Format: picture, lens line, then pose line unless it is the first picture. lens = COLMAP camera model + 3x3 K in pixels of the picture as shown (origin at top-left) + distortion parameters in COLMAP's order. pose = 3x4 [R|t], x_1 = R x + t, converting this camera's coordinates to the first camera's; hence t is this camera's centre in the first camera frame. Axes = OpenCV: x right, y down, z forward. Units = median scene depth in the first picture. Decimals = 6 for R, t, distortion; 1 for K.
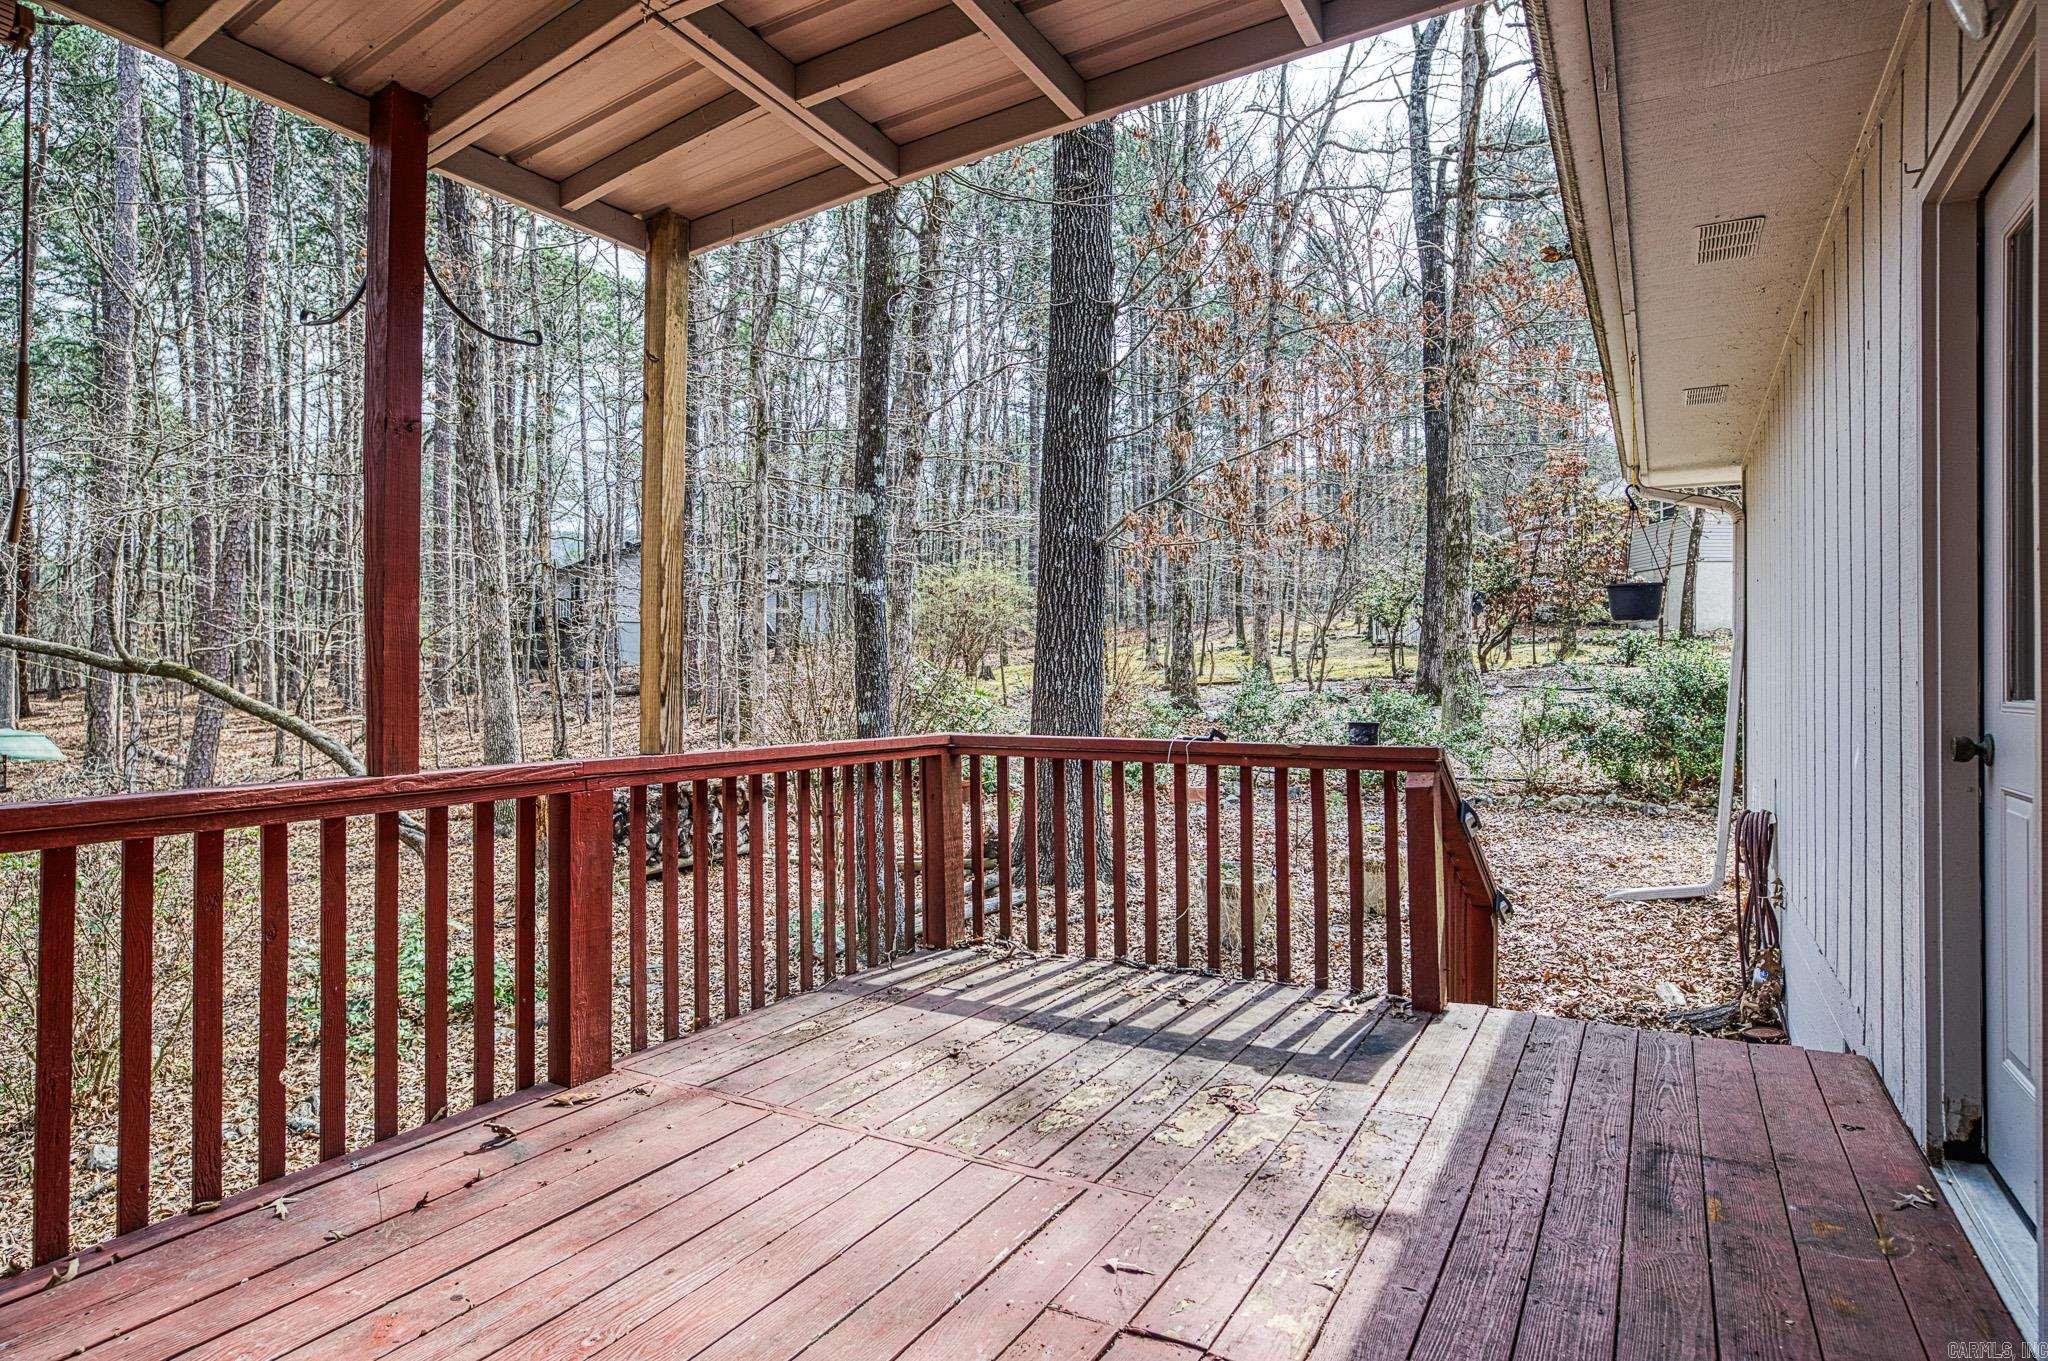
lens RADIAL K [[1163.3, 0, 1033.3], [0, 1163.3, 658.5], [0, 0, 1]] dist [-0.014056, 0.001509]
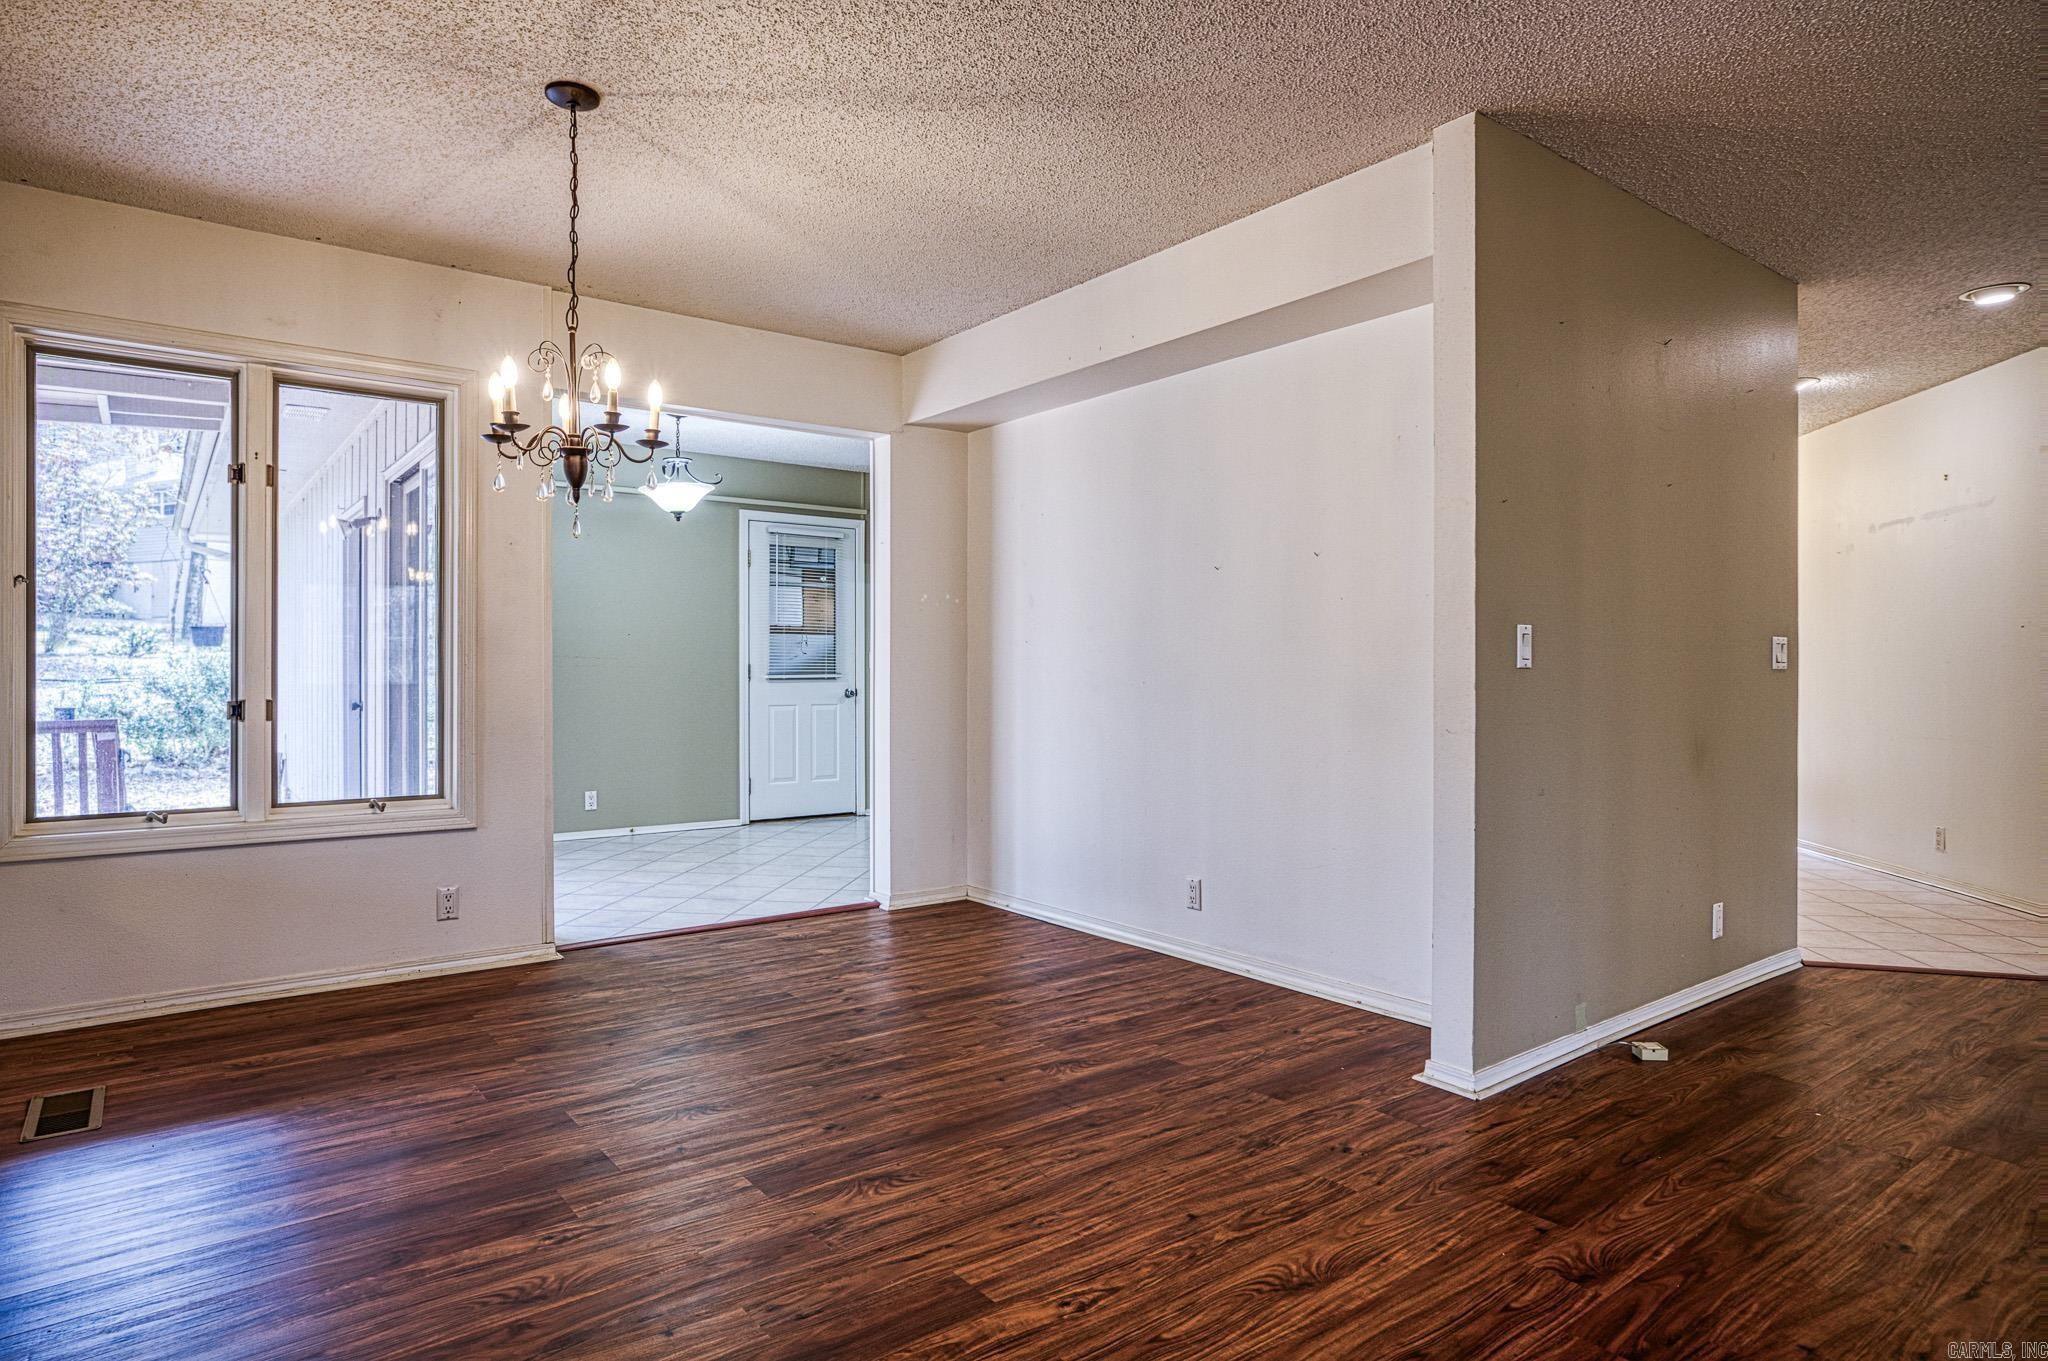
lens RADIAL K [[1143.3, 0, 1024.0], [0, 1143.3, 680.5], [0, 0, 1]] dist [-0.001198, 0.000954]
pose [[0.405344, -0.014121, 0.914055, -0.243689], [-0.014516, 0.999655, 0.021880, -0.016029], [-0.914049, -0.022137, 0.404999, -0.361682]]
